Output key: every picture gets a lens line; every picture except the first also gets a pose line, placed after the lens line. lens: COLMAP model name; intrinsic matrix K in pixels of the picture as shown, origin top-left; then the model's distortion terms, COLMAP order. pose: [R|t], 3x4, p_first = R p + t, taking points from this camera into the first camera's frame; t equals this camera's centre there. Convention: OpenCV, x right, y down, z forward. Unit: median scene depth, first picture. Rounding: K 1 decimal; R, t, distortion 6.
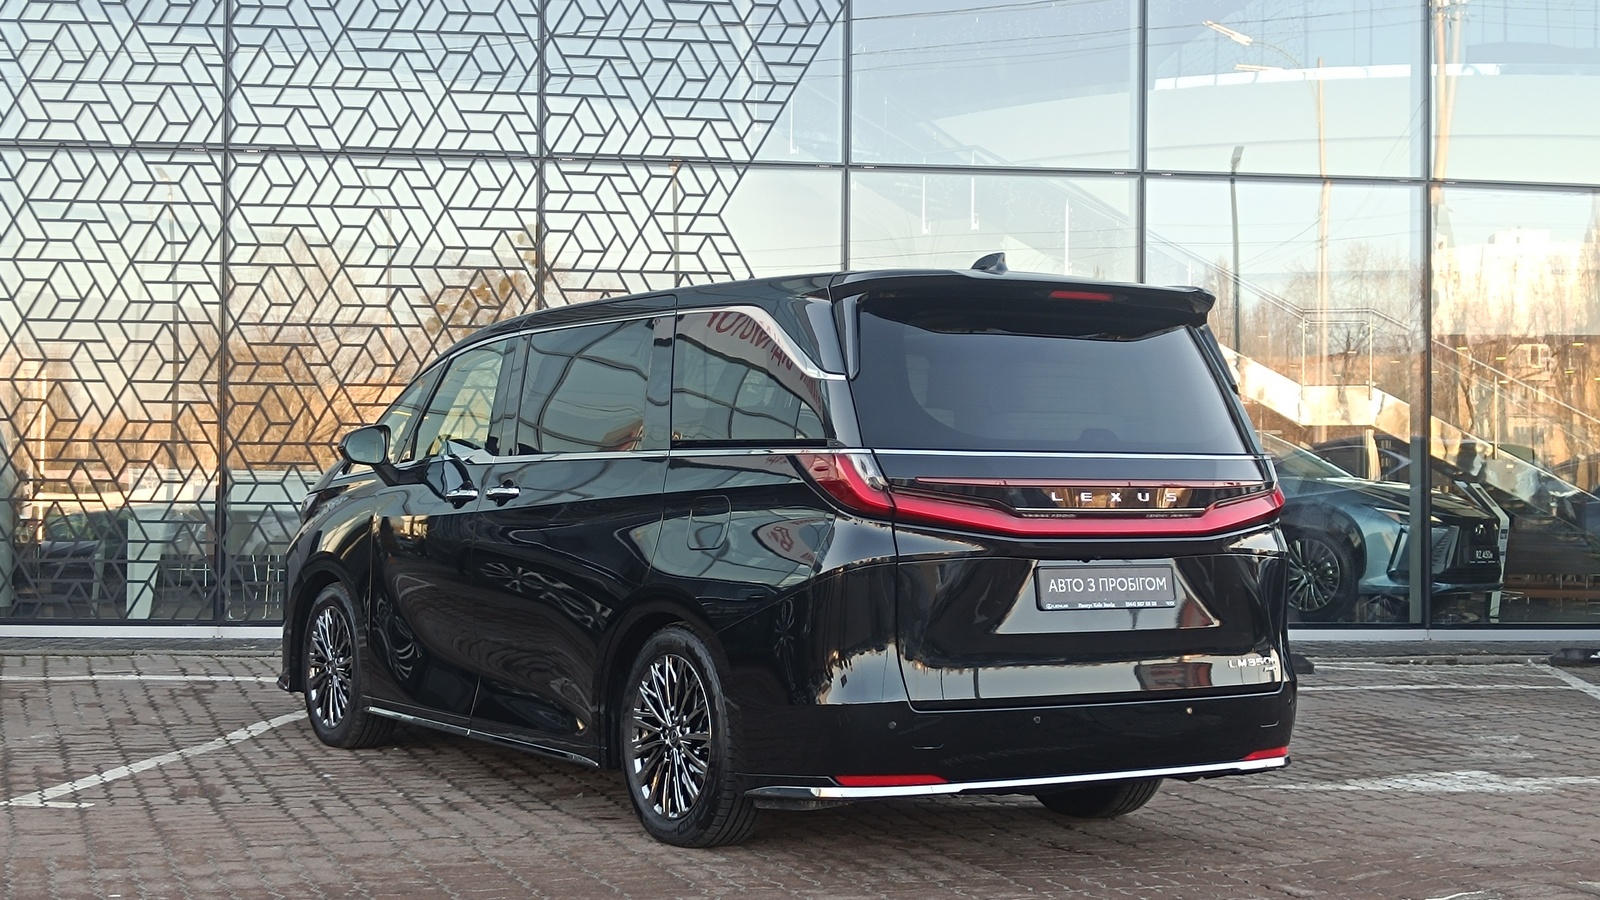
lens RADIAL K [[2277.1, 0, 801.9], [0, 2277.1, 454.3], [0, 0, 1]] dist [0.023920, 0.000000]
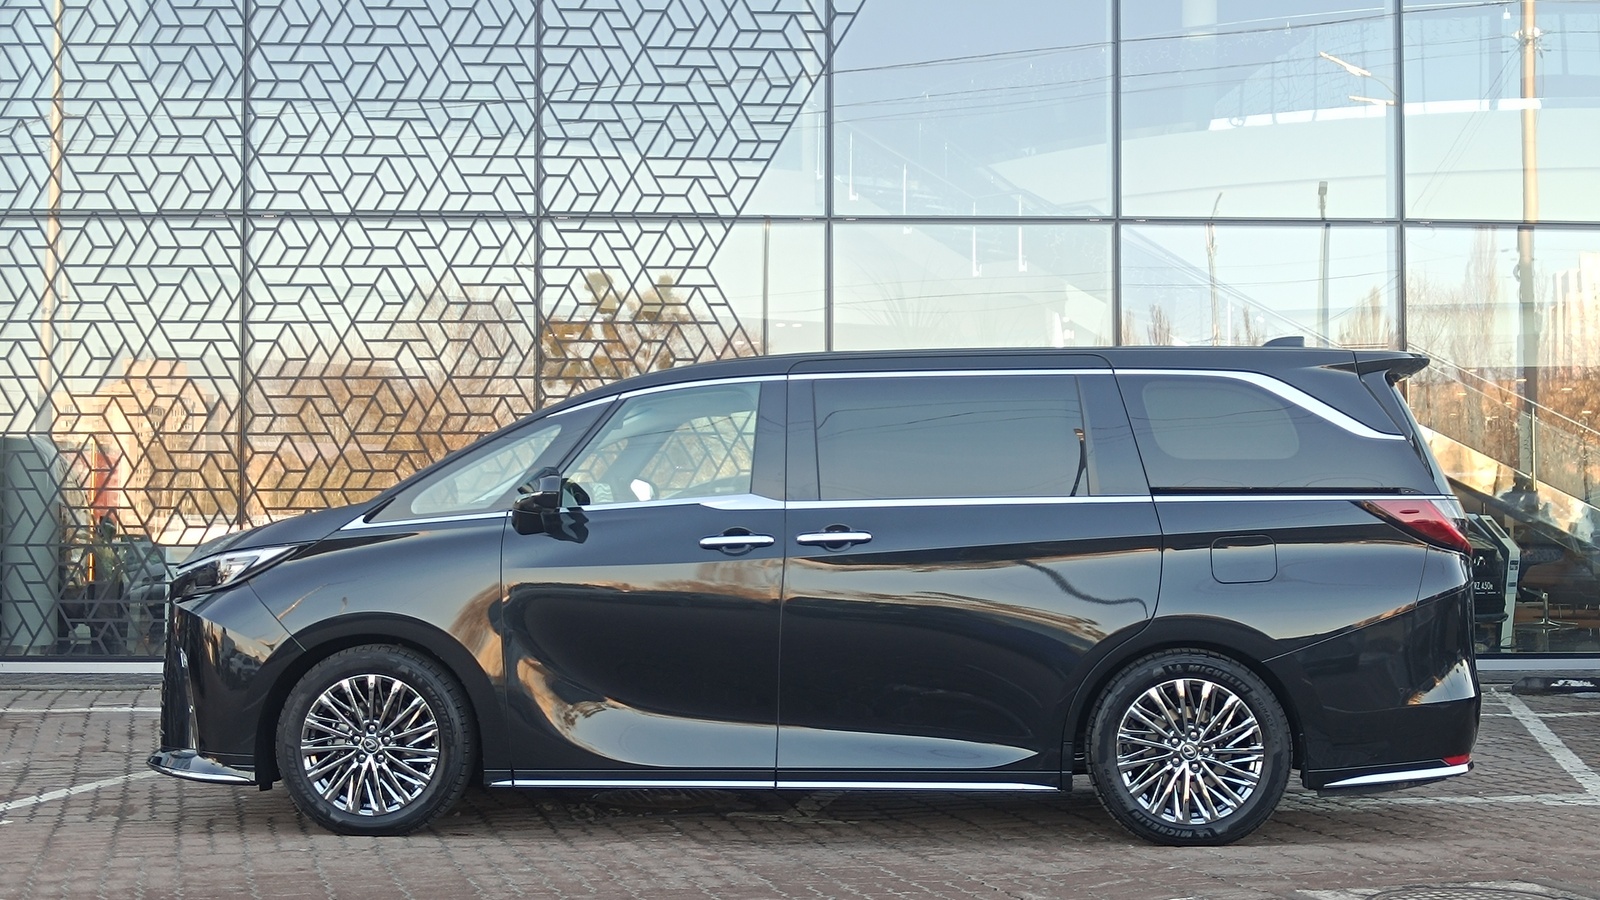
lens RADIAL K [[2277.1, 0, 802.3], [0, 2277.1, 447.7], [0, 0, 1]] dist [0.023920, 0.000000]
pose [[0.997107, -0.012199, -0.075025, 0.086441], [0.010731, 0.999744, -0.019937, -0.000710], [0.075249, 0.019075, 0.996982, -0.042483]]
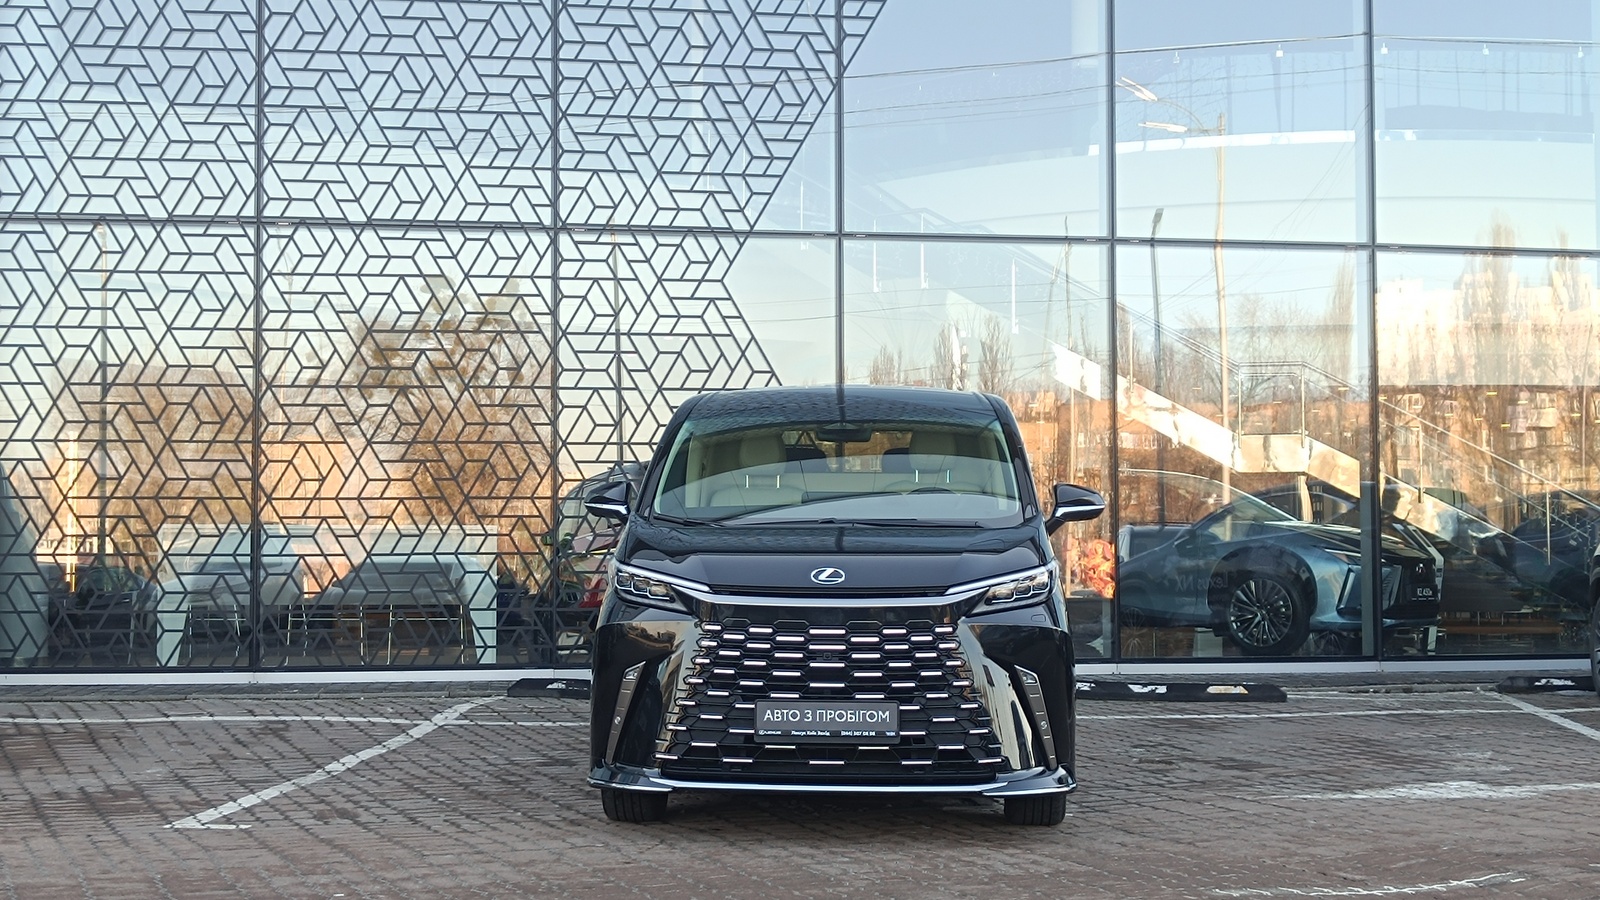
lens RADIAL K [[2277.1, 0, 795.1], [0, 2277.1, 452.7], [0, 0, 1]] dist [0.023920, 0.000000]
pose [[0.998909, -0.008418, 0.045924, -0.052727], [0.009457, 0.999704, -0.022434, -0.000264], [-0.045722, 0.022844, 0.998693, -0.068012]]
